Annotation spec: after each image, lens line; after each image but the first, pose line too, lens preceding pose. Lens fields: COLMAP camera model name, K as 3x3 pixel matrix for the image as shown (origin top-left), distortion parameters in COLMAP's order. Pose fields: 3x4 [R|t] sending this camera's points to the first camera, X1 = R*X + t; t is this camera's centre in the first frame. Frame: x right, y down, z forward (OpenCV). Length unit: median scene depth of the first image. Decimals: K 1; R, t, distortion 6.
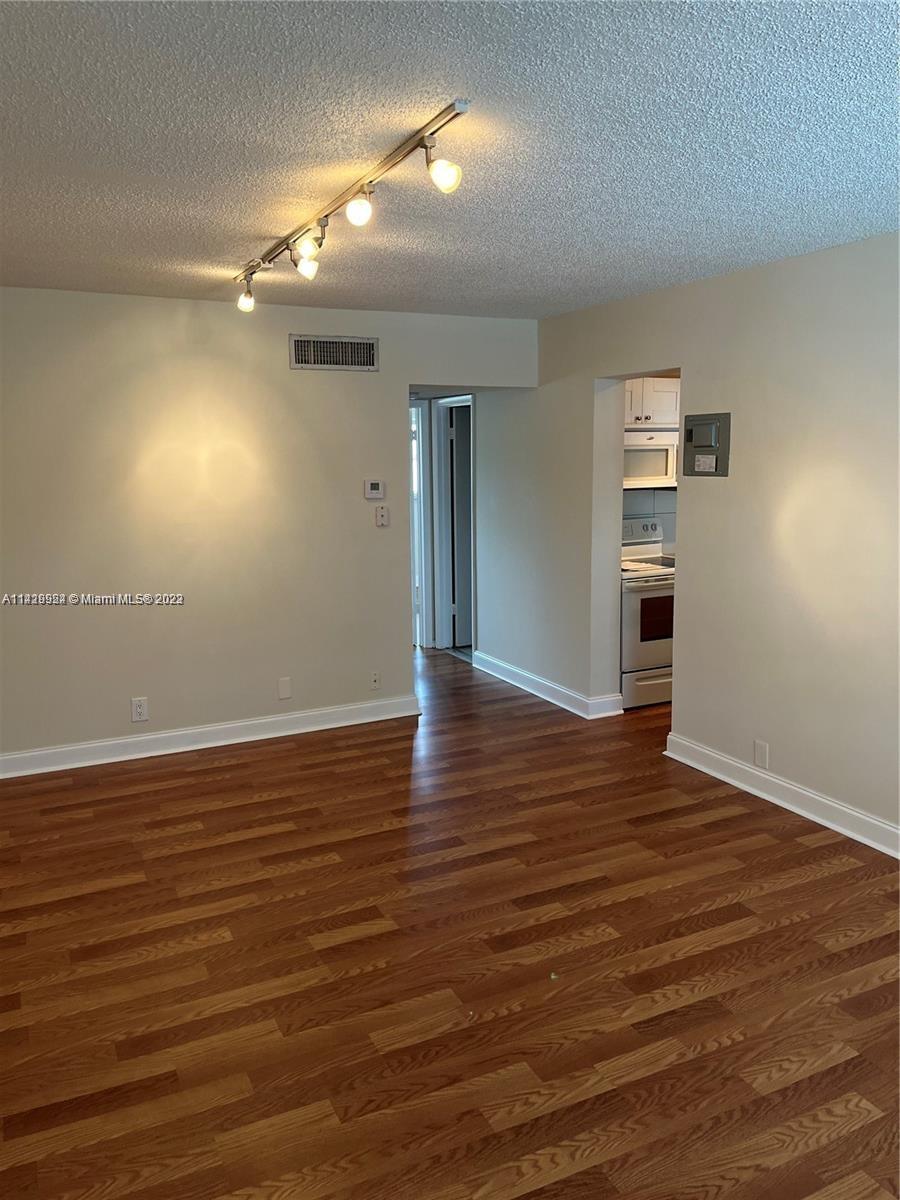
lens RADIAL K [[927.2, 0, 458.9], [0, 927.2, 600.7], [0, 0, 1]] dist [0.087623, -0.123168]
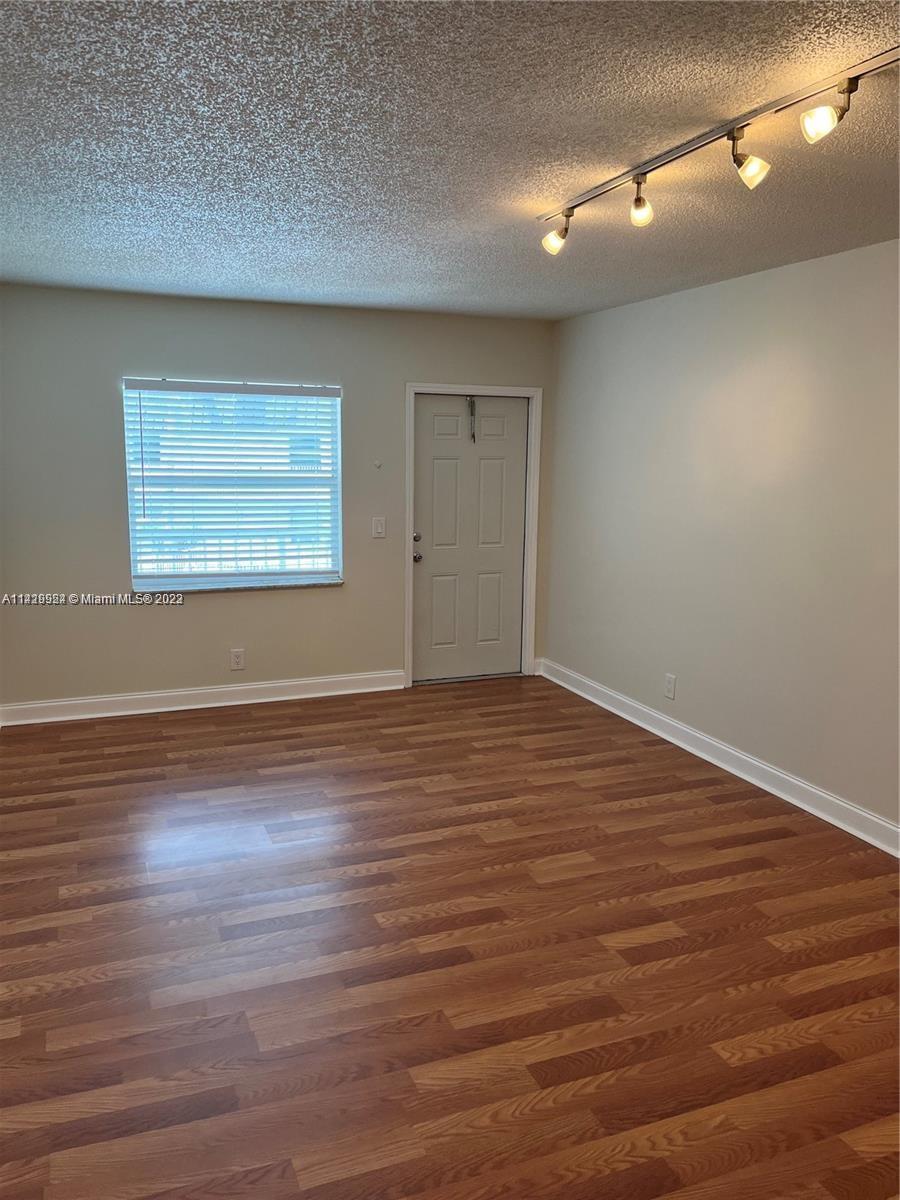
lens RADIAL K [[927.2, 0, 458.9], [0, 927.2, 600.7], [0, 0, 1]] dist [0.087623, -0.123168]
pose [[-0.997968, -0.015003, 0.061923, 0.022121], [0.005655, 0.947192, 0.320616, -0.283438], [-0.063464, 0.320315, -0.945183, 1.796072]]
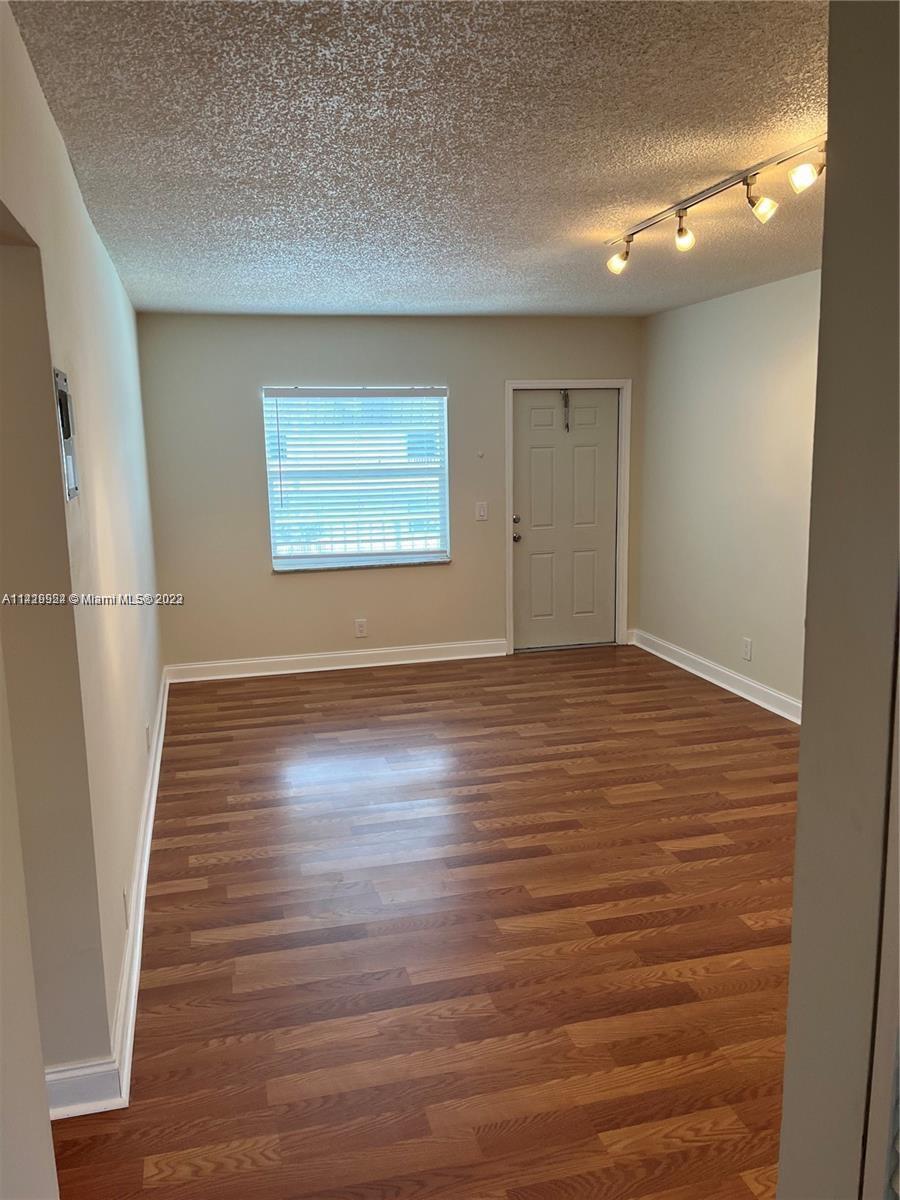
lens RADIAL K [[927.2, 0, 458.9], [0, 927.2, 600.7], [0, 0, 1]] dist [0.087623, -0.123168]
pose [[-0.982291, -0.006004, 0.187268, -0.039691], [0.056772, 0.942962, 0.328024, -0.323066], [-0.178556, 0.332846, -0.925922, 2.003701]]
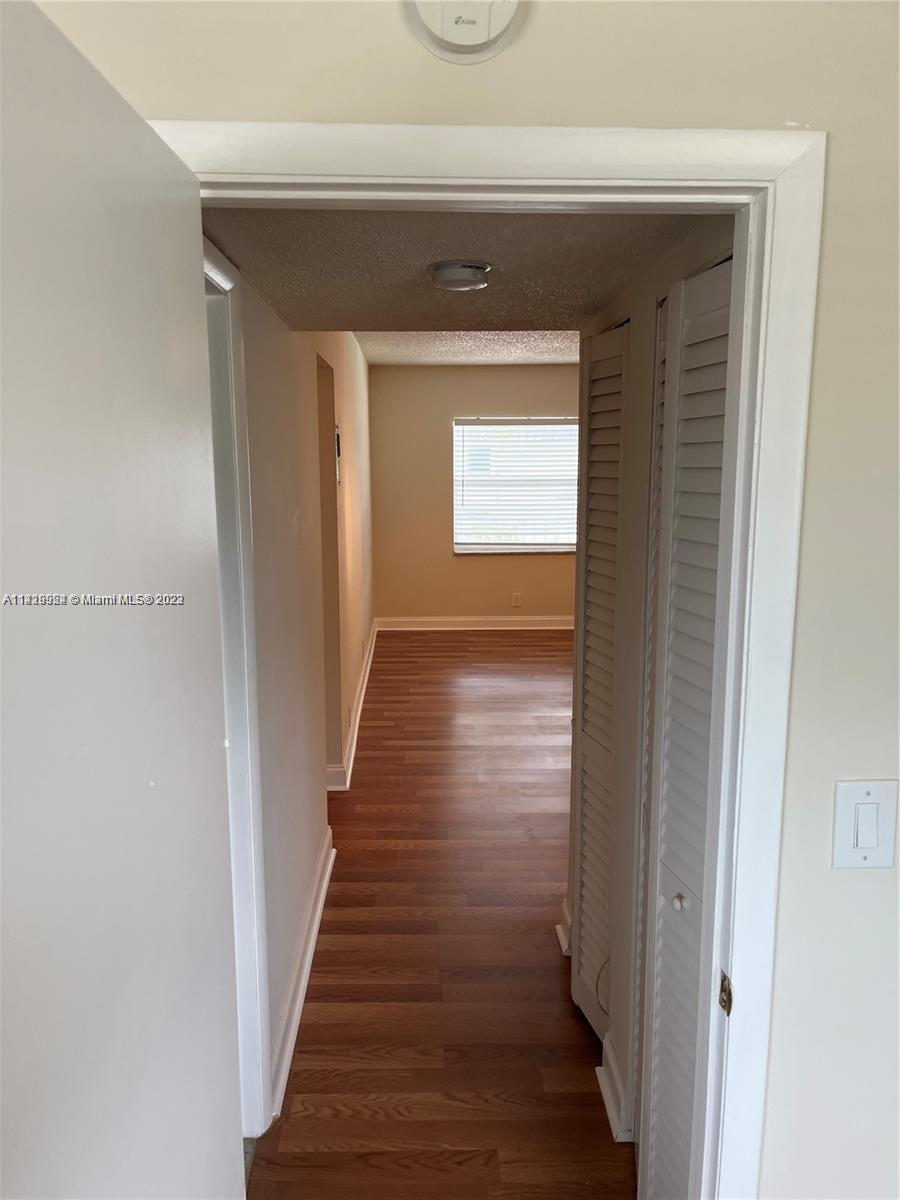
lens RADIAL K [[927.2, 0, 458.9], [0, 927.2, 600.7], [0, 0, 1]] dist [0.087623, -0.123168]
pose [[-0.918116, -0.048482, 0.393335, -0.345652], [0.077636, 0.951257, 0.298469, -0.421024], [-0.388633, 0.304566, -0.869600, 2.569303]]
